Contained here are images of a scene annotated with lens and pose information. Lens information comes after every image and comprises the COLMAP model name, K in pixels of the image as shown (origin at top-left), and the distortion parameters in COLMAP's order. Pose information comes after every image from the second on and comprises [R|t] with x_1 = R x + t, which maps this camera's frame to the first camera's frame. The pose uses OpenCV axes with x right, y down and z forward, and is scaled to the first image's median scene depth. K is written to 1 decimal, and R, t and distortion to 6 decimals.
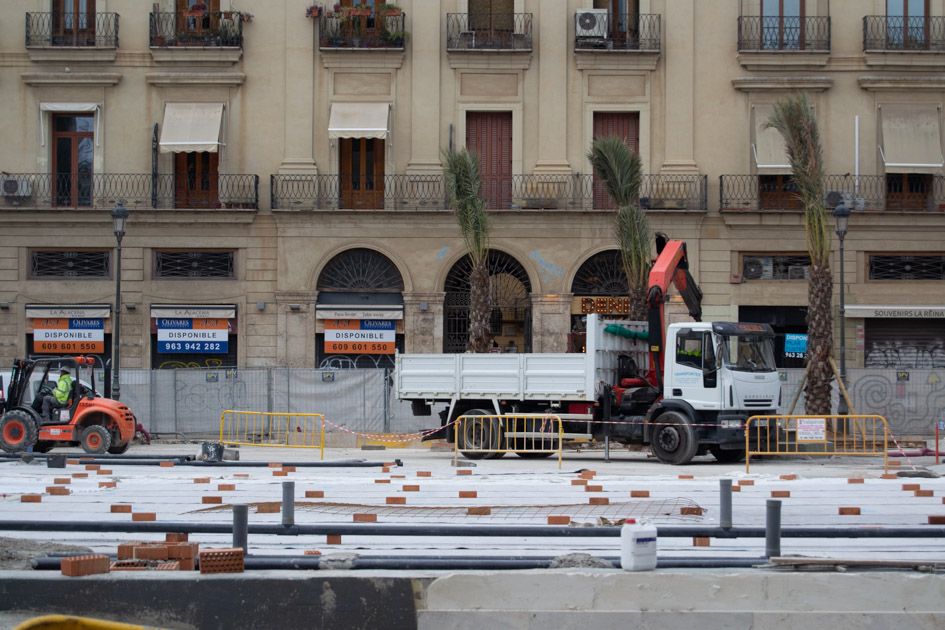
lens RADIAL K [[2925.2, 0, 472.5], [0, 2925.2, 315.0], [0, 0, 1]] dist [-0.022751, -0.308396]
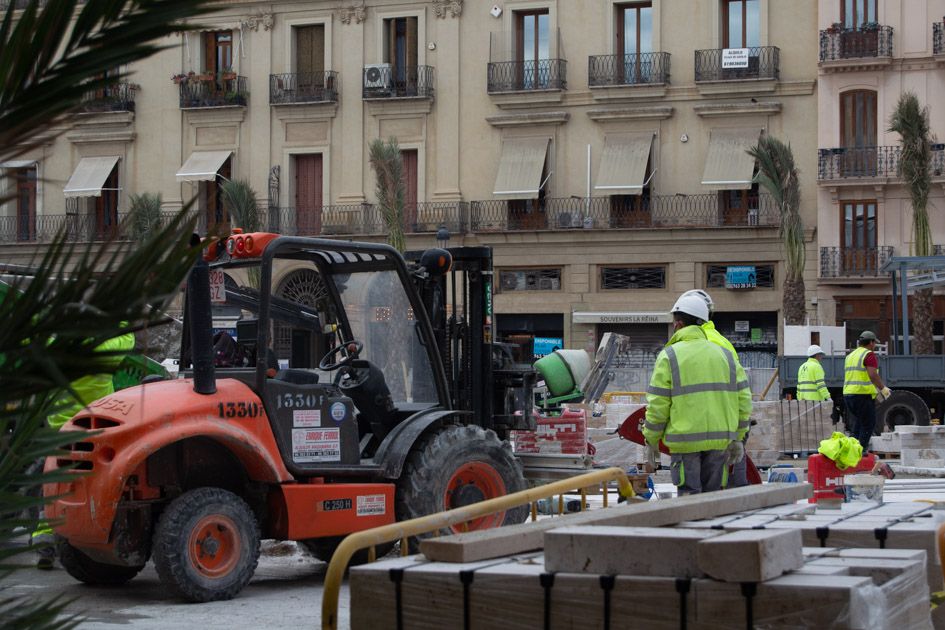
lens RADIAL K [[2925.2, 0, 472.5], [0, 2925.2, 315.0], [0, 0, 1]] dist [-0.022751, -0.308396]
pose [[0.852771, -0.009564, -0.522197, 0.686921], [0.008347, 0.999954, -0.004684, 0.002686], [0.522218, -0.000364, 0.852812, 0.011810]]
